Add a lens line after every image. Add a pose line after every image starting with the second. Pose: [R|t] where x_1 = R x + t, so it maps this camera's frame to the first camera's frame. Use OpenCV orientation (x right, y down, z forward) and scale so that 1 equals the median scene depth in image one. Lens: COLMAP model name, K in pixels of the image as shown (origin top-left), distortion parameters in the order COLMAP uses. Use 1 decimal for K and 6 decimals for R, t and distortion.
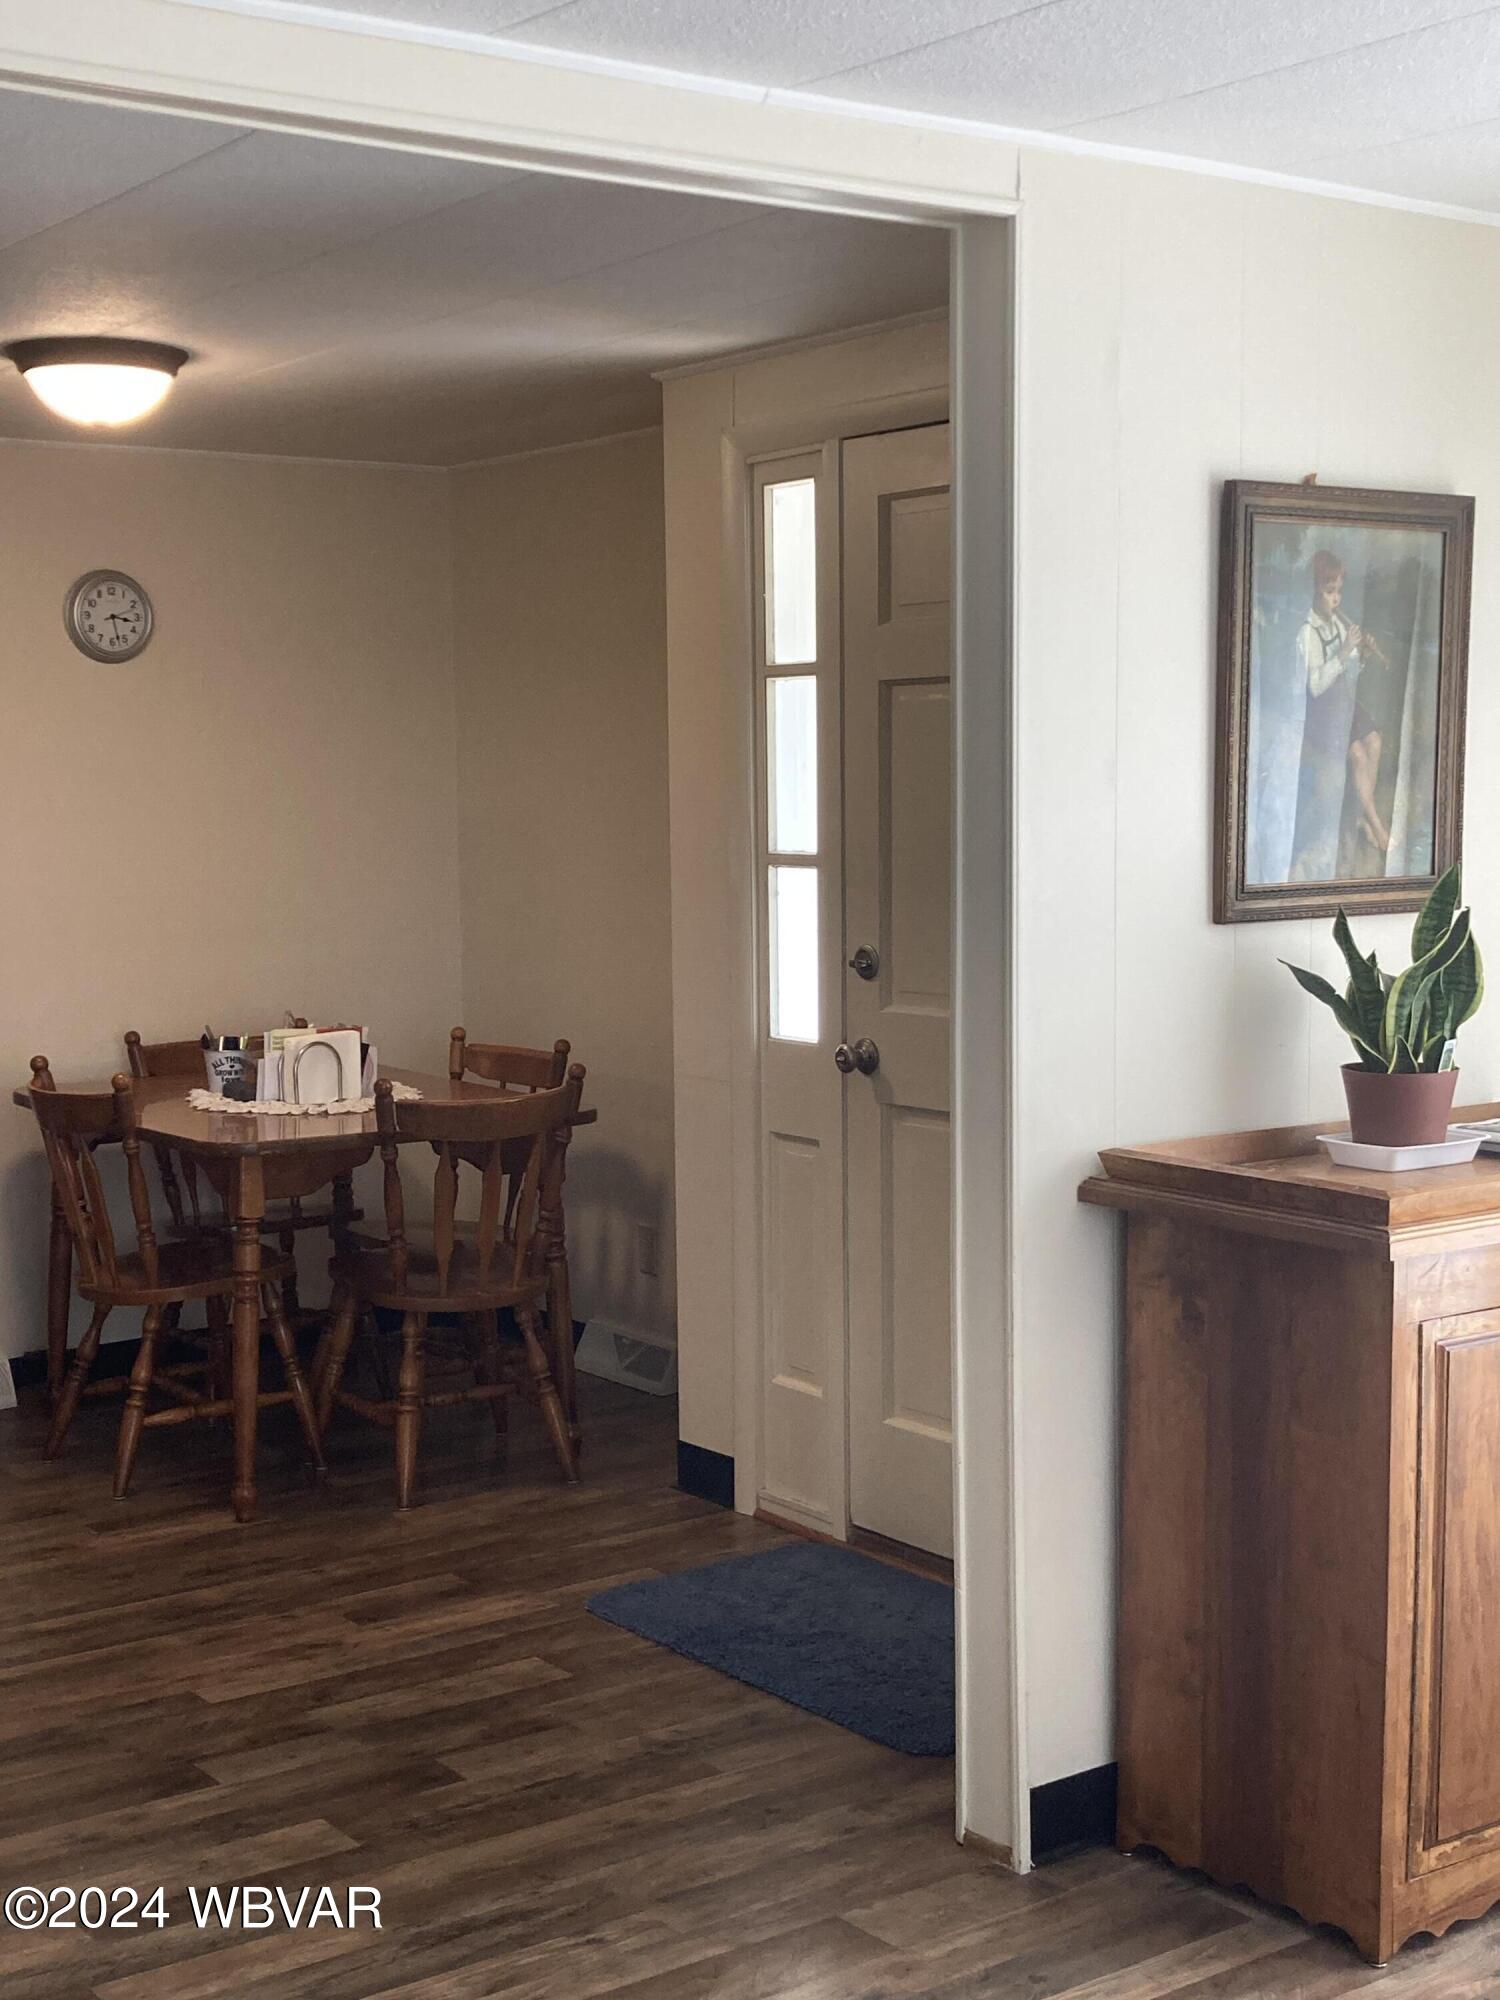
lens RADIAL K [[2592.1, 0, 747.3], [0, 2592.1, 1019.5], [0, 0, 1]] dist [0.092402, 0.000000]
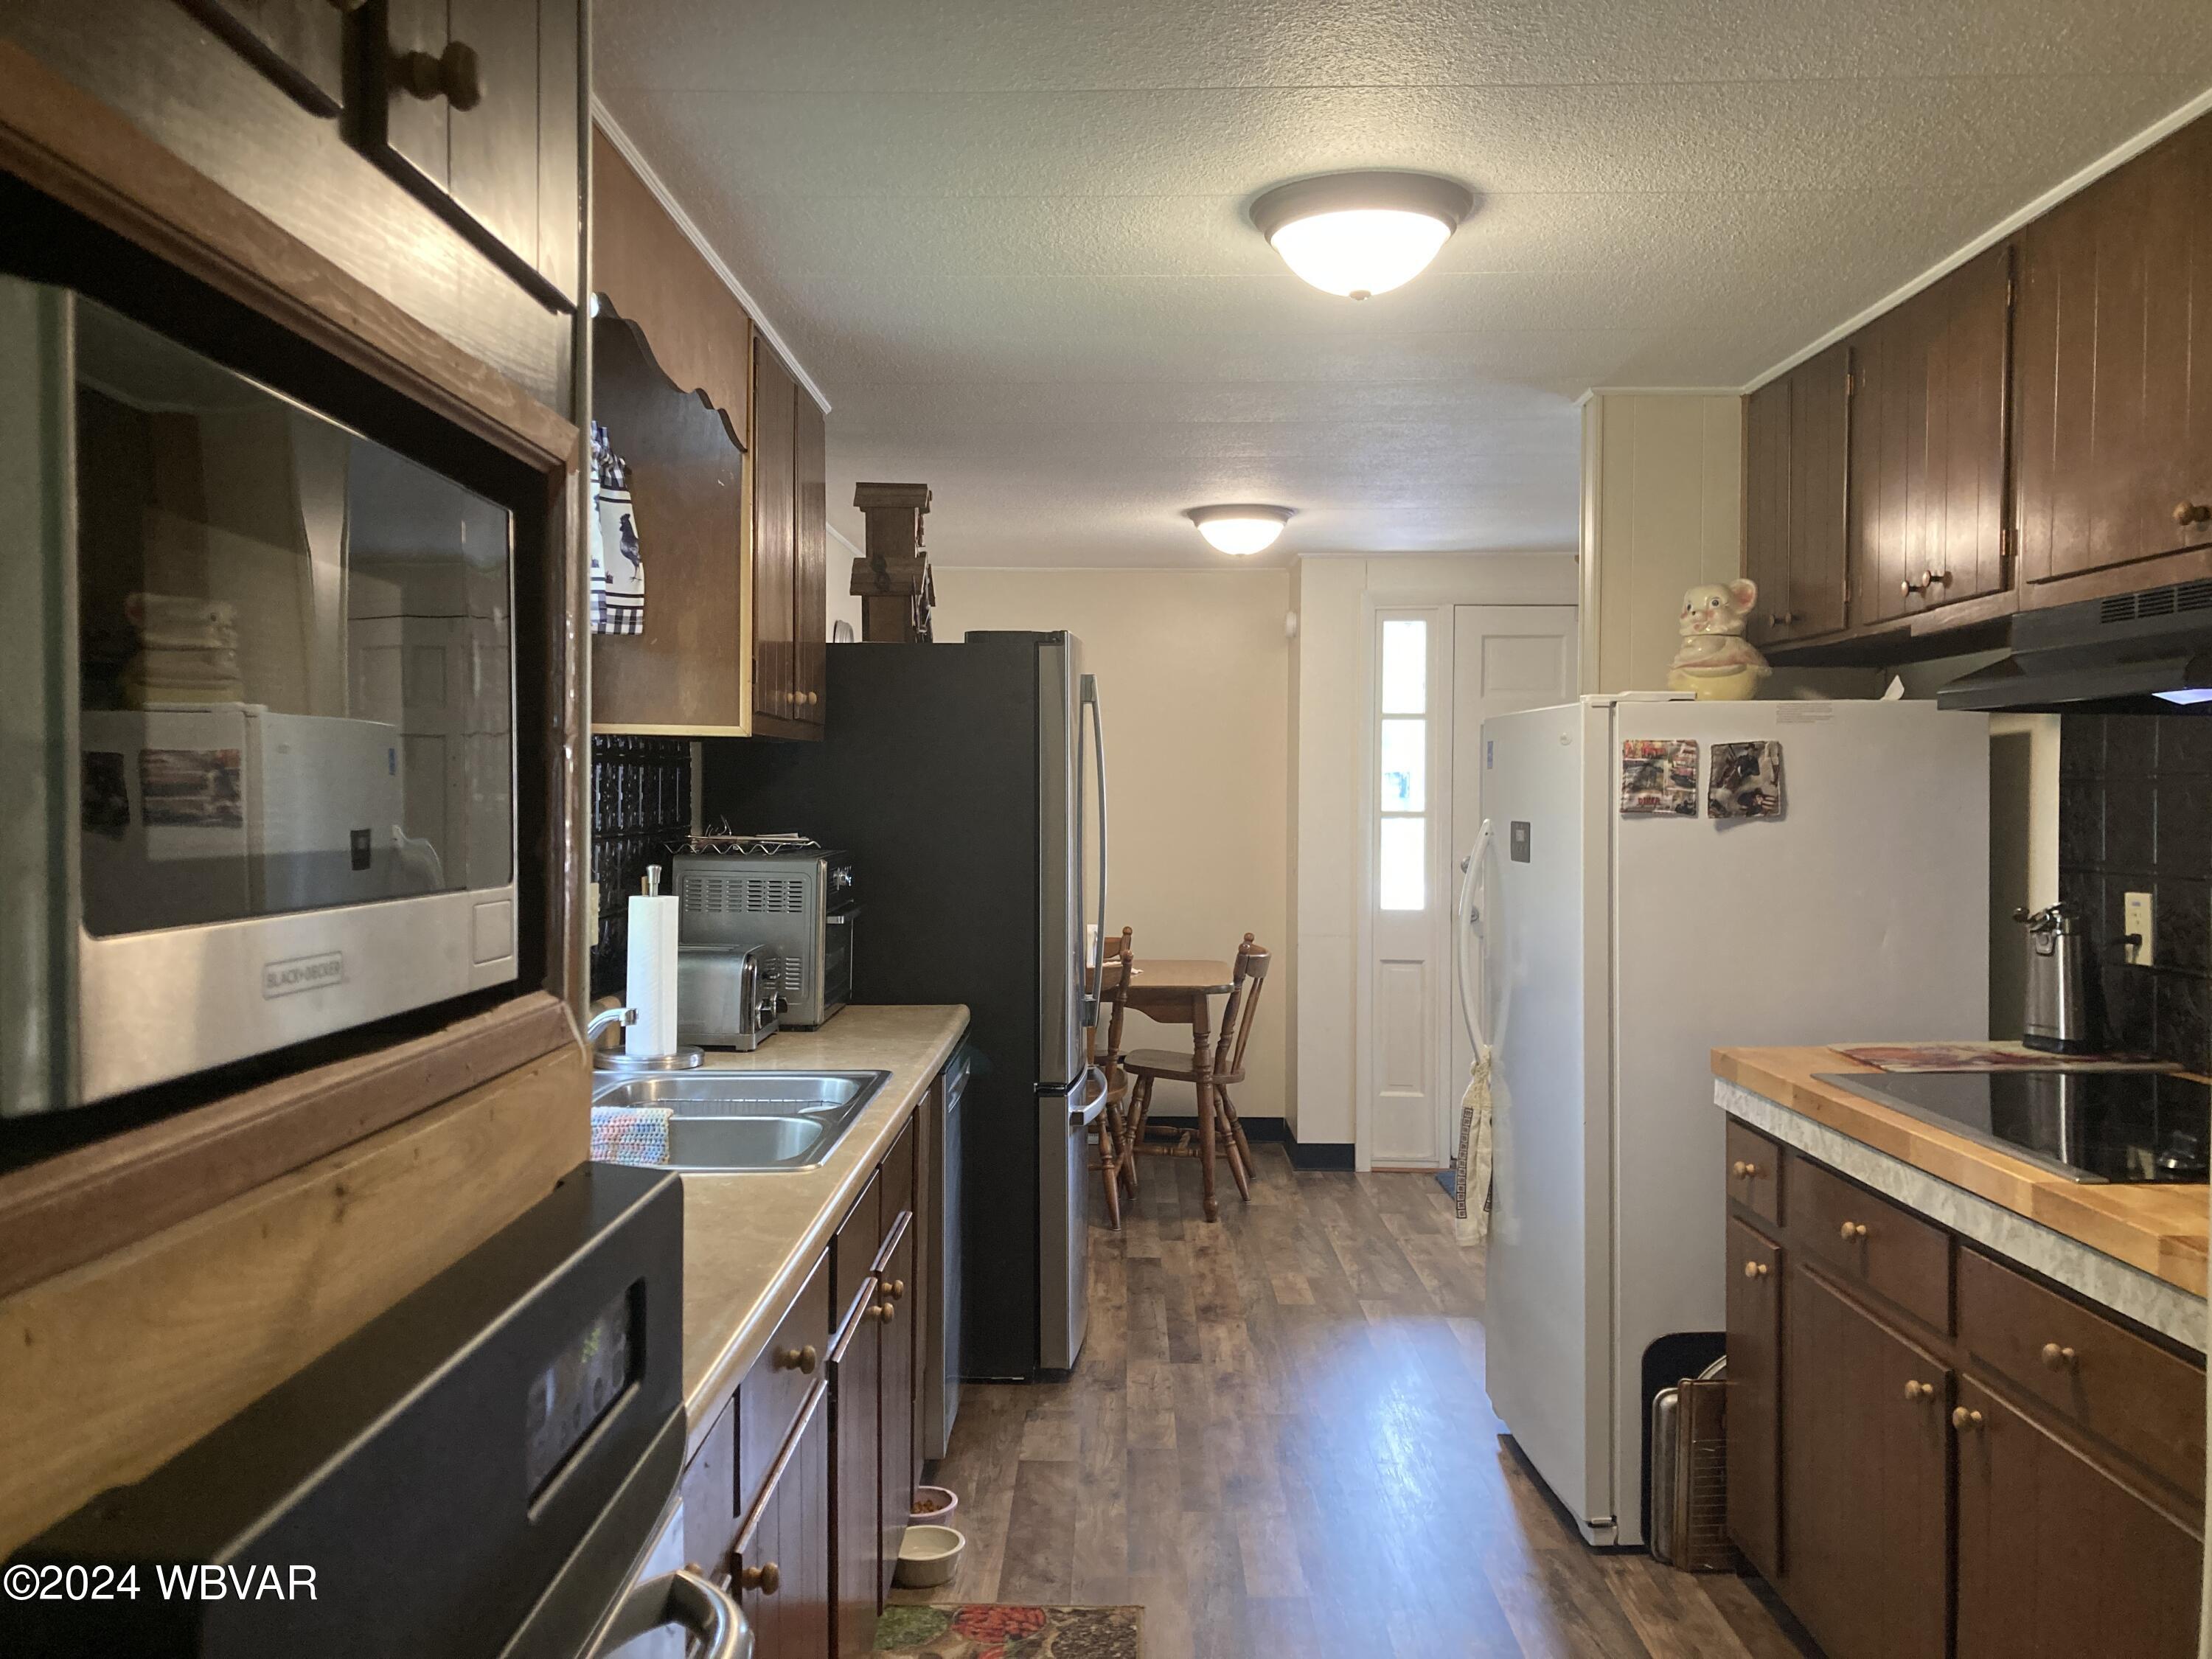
lens RADIAL K [[1799.5, 0, 1106.3], [0, 1799.5, 810.3], [0, 0, 1]] dist [0.025490, -0.020505]
pose [[0.612882, -0.002391, 0.790170, -1.199434], [0.065021, 0.996757, -0.047416, -0.016303], [-0.787494, 0.080438, 0.611050, 0.371805]]
